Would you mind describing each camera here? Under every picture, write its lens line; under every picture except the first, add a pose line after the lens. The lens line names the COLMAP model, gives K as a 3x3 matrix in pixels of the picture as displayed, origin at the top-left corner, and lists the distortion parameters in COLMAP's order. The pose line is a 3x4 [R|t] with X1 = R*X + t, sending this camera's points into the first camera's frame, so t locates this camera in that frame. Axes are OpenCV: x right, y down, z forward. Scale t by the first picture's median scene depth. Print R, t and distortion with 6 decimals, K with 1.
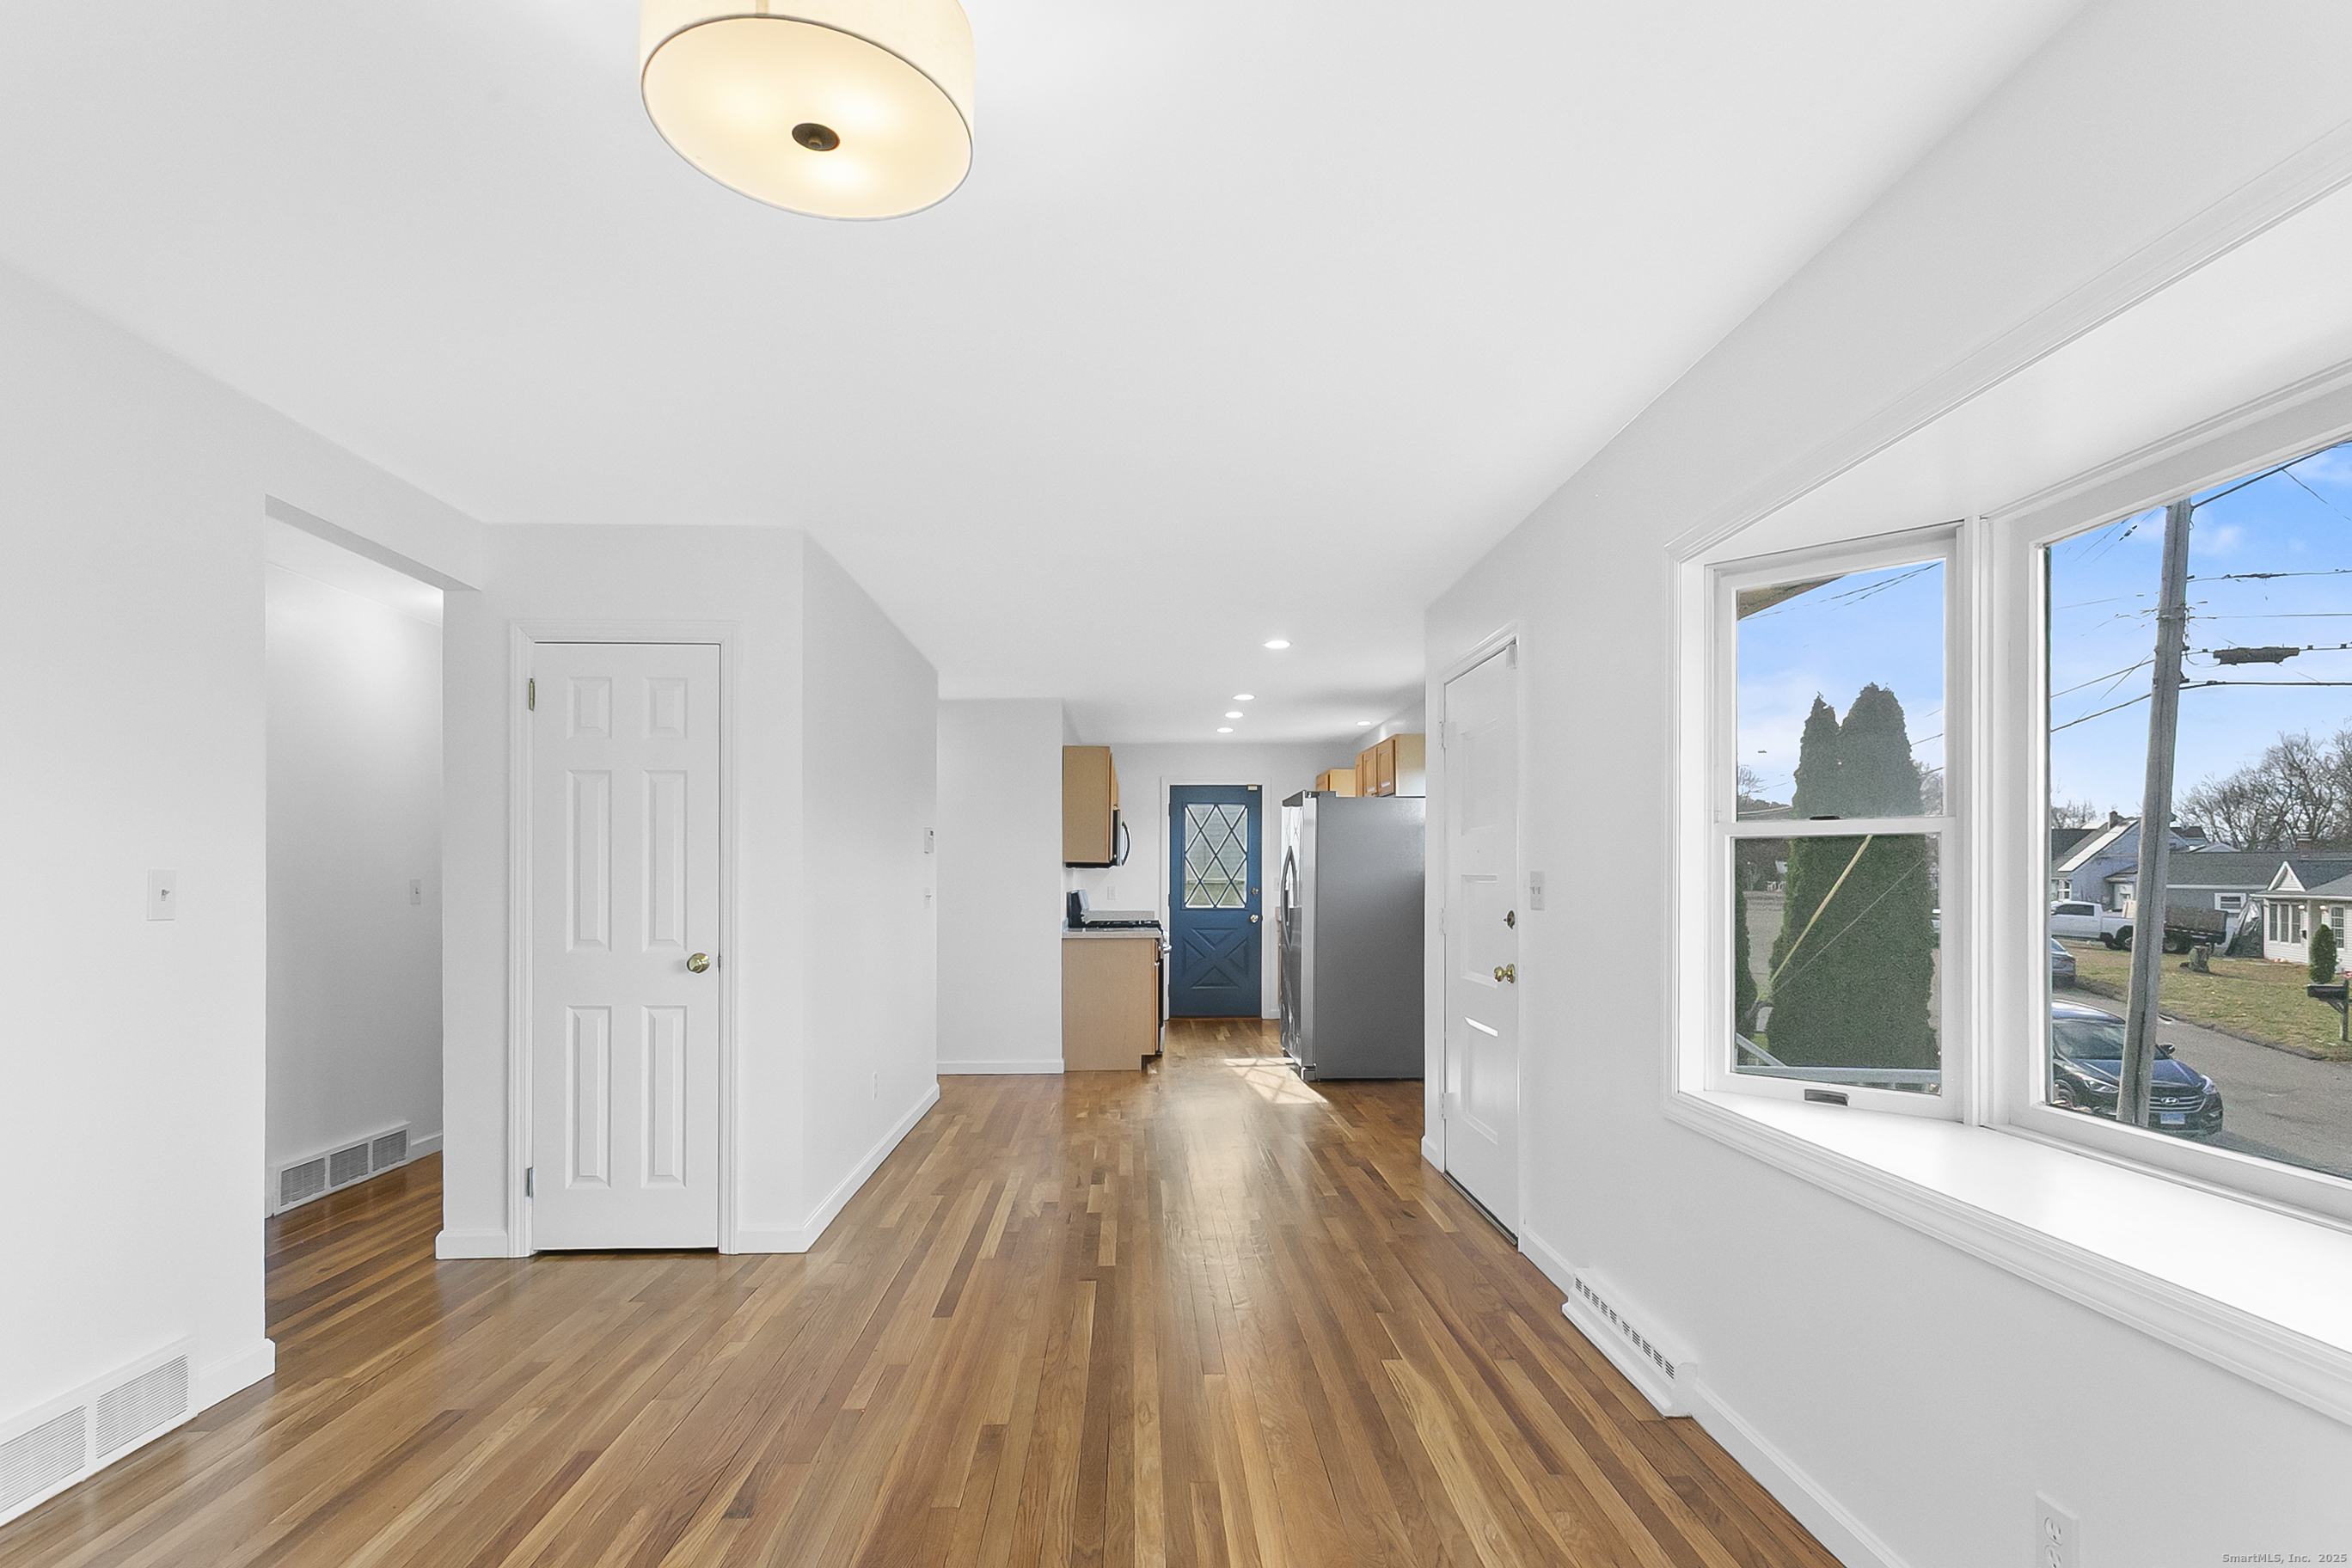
lens RADIAL K [[1133.1, 0, 1155.4], [0, 1133.1, 883.2], [0, 0, 1]] dist [-0.001669, 0.002411]
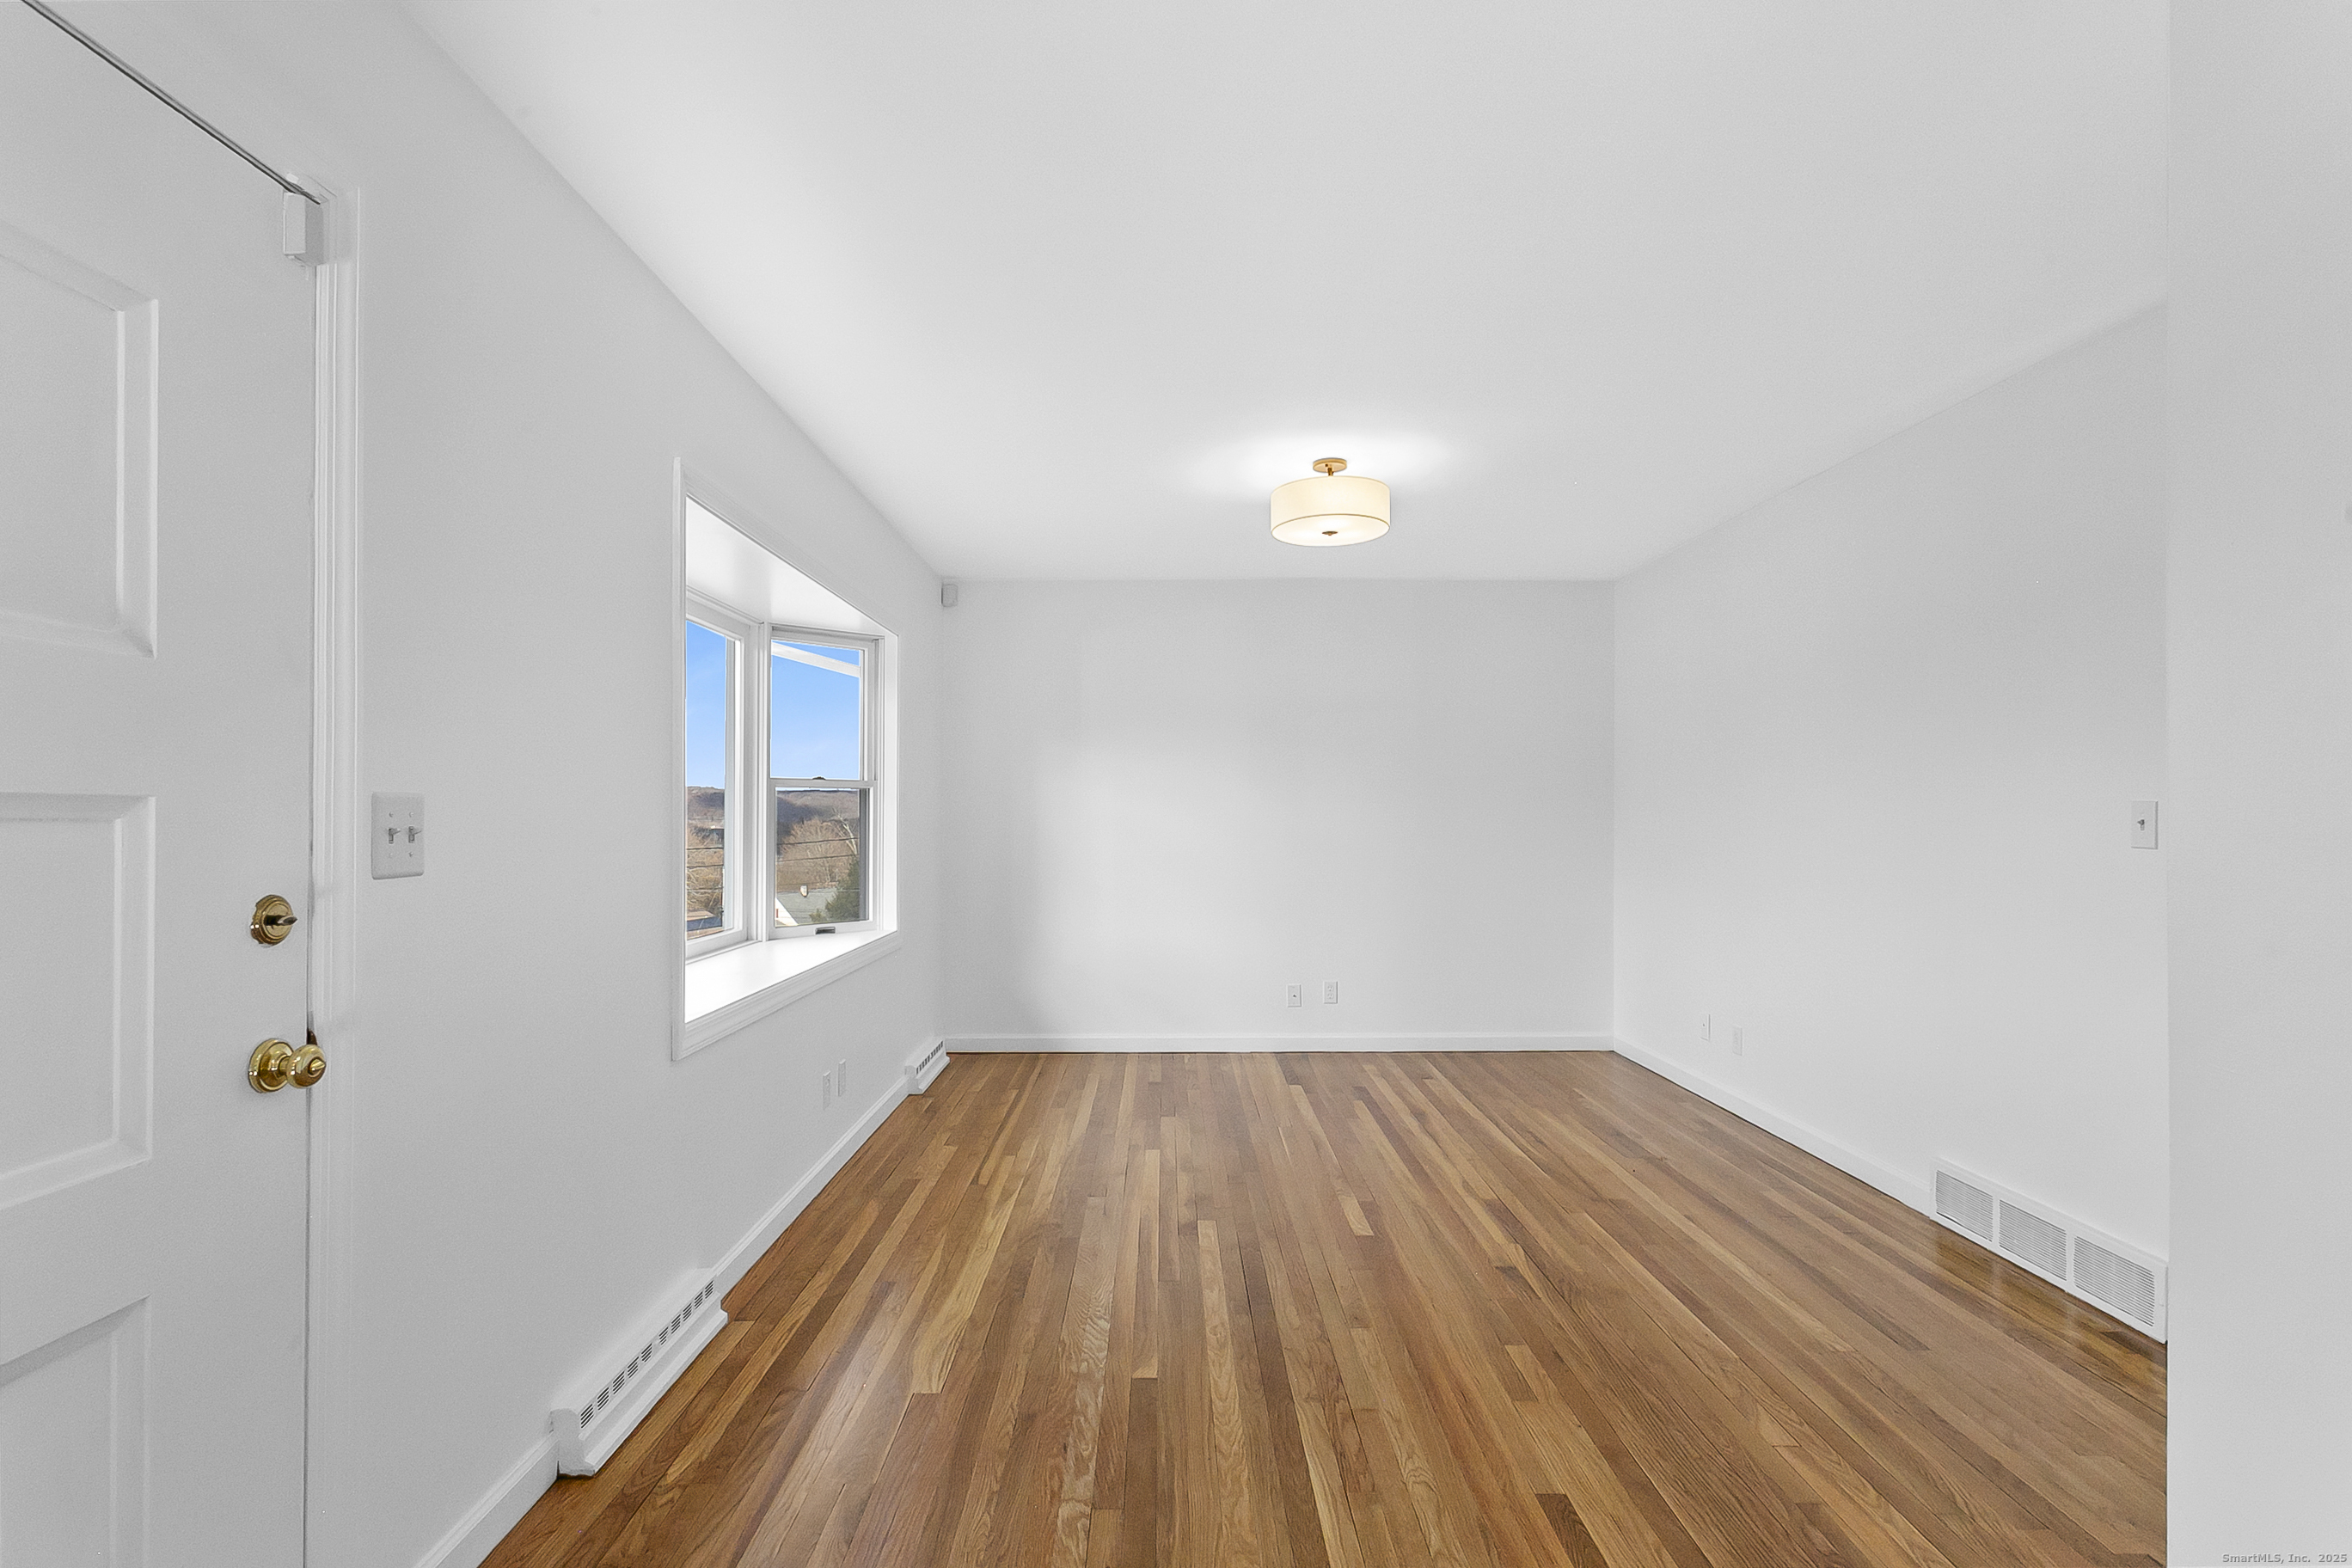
lens RADIAL K [[1133.1, 0, 1162.2], [0, 1133.1, 795.3], [0, 0, 1]] dist [-0.001669, 0.002411]
pose [[-0.999804, 0.002163, 0.019685, 0.019754], [0.001934, 0.999930, -0.011666, -0.005760], [-0.019709, -0.011626, -0.999738, 1.841172]]
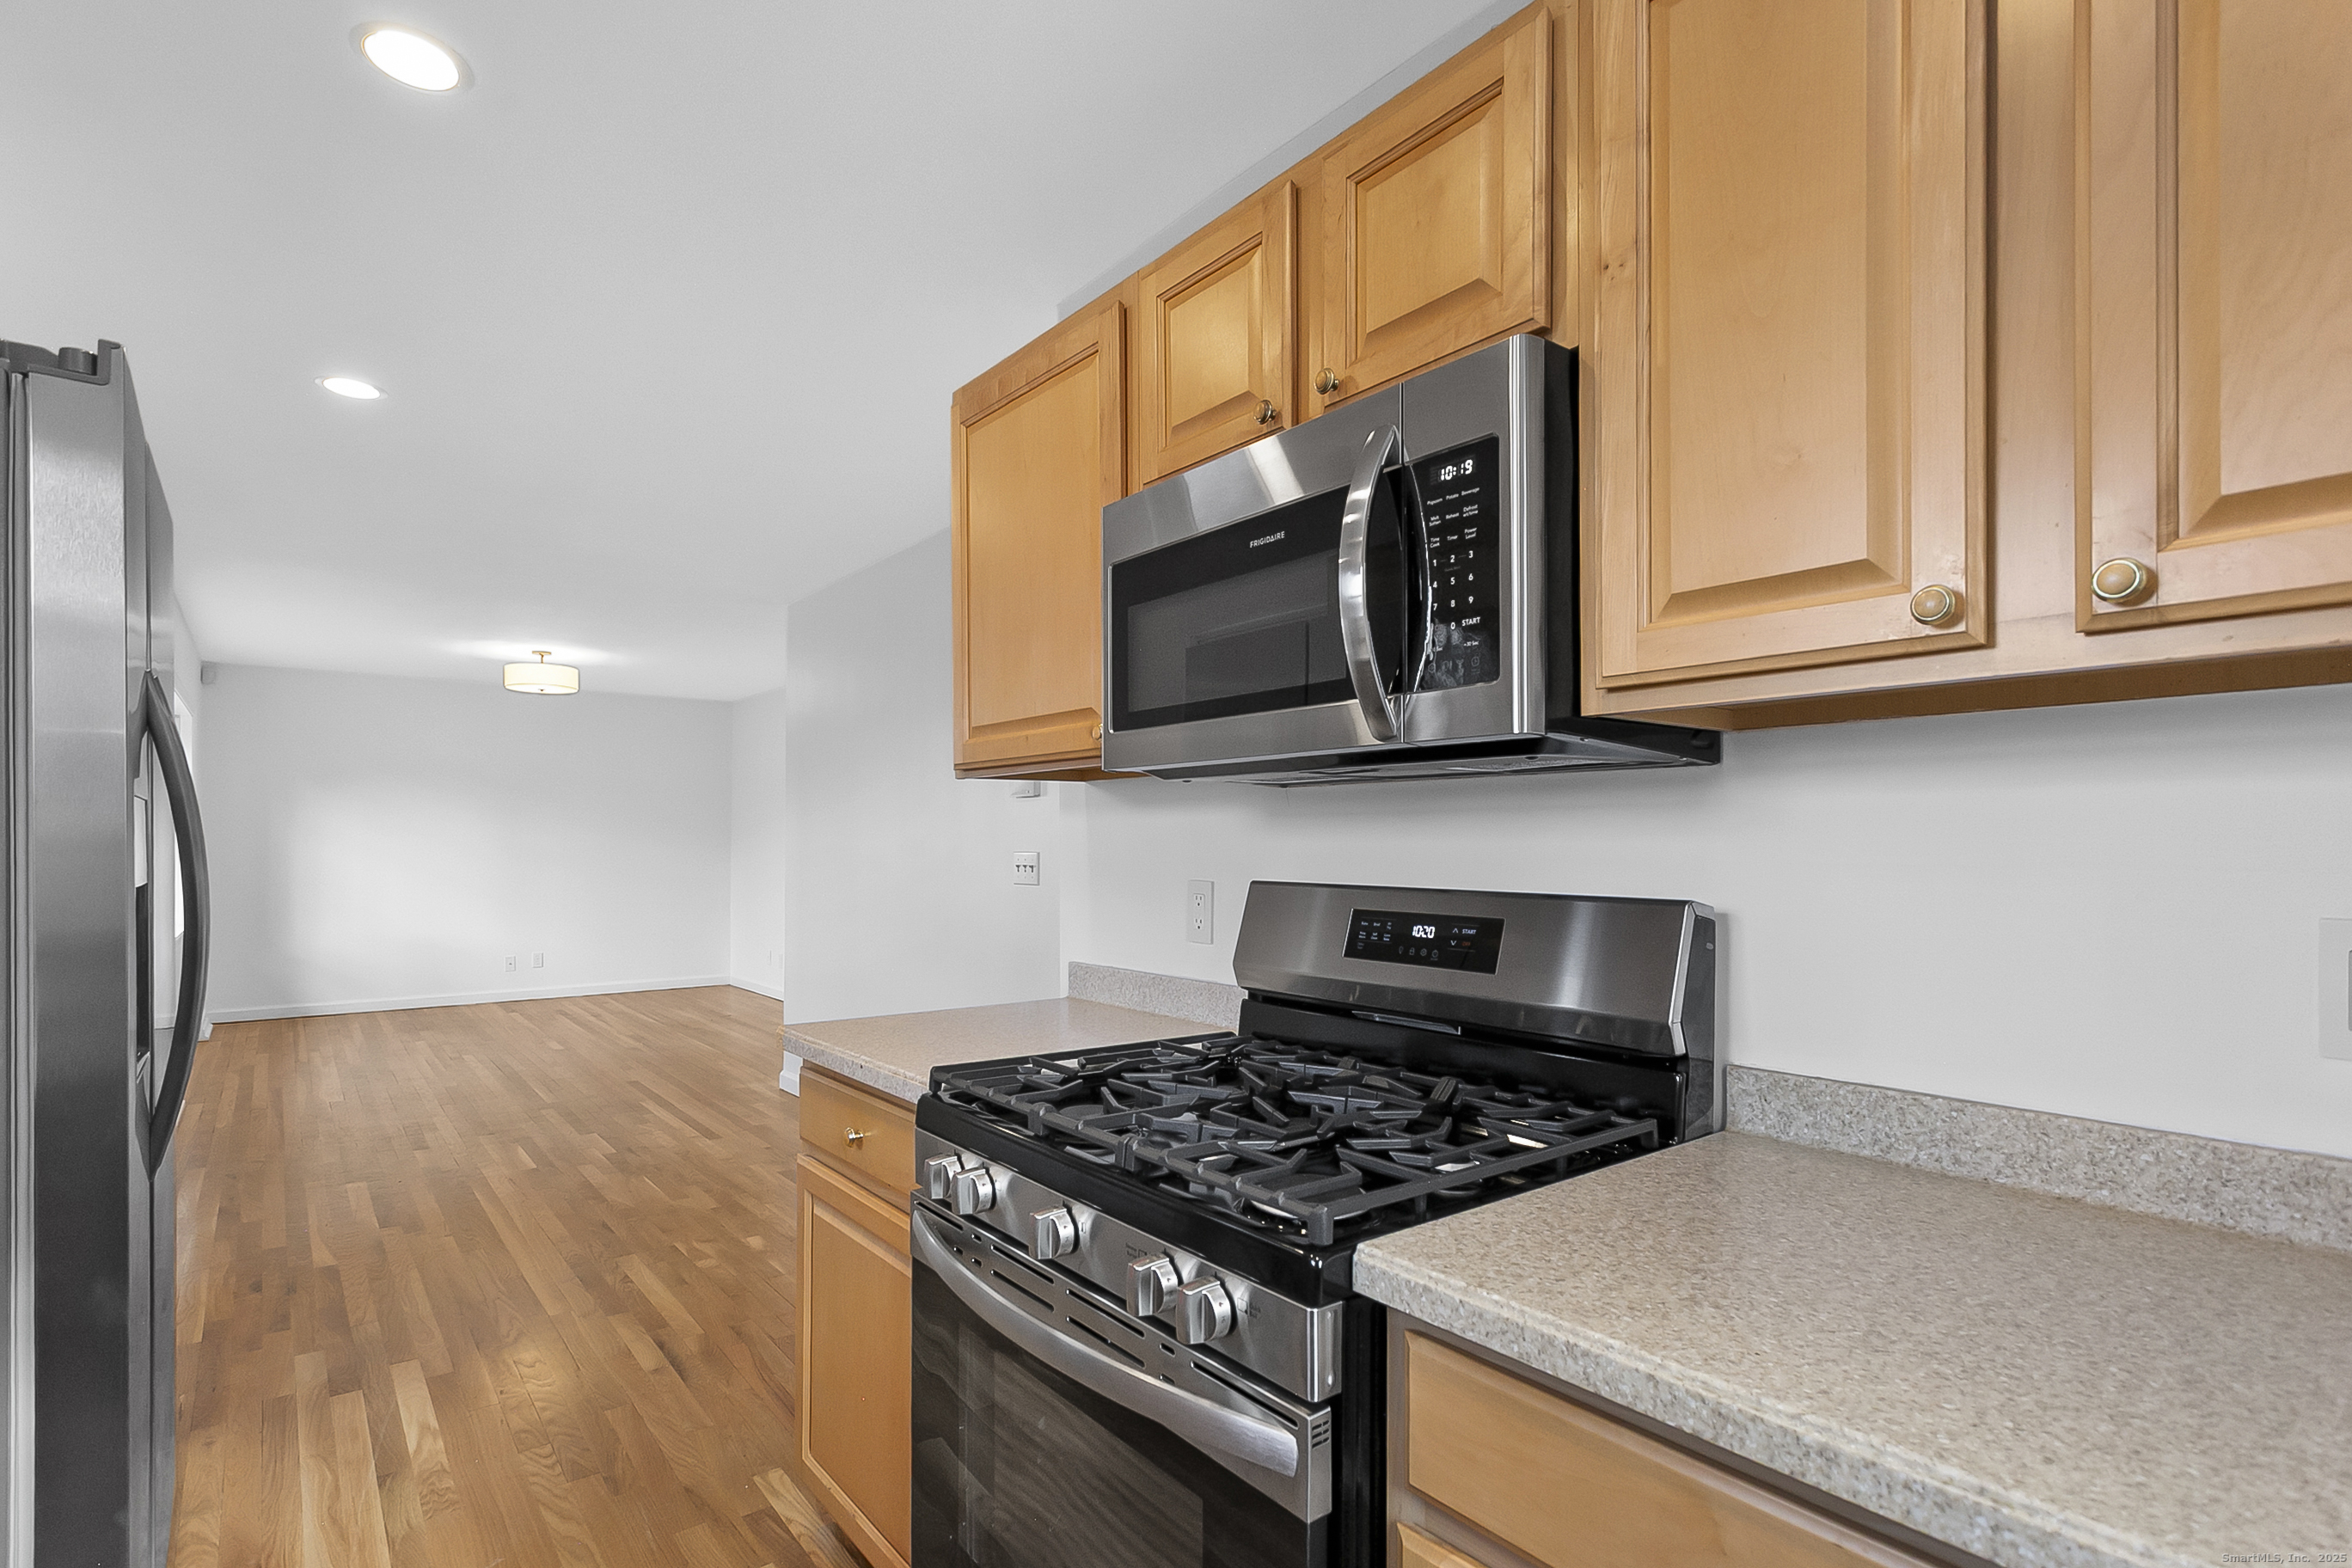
lens RADIAL K [[1133.1, 0, 1172.9], [0, 1133.1, 843.9], [0, 0, 1]] dist [-0.001669, 0.002411]
pose [[-0.797851, 0.000929, -0.602854, 0.232461], [-0.001828, 0.999990, 0.003961, -0.006891], [0.602851, 0.004263, -0.797842, 3.265656]]
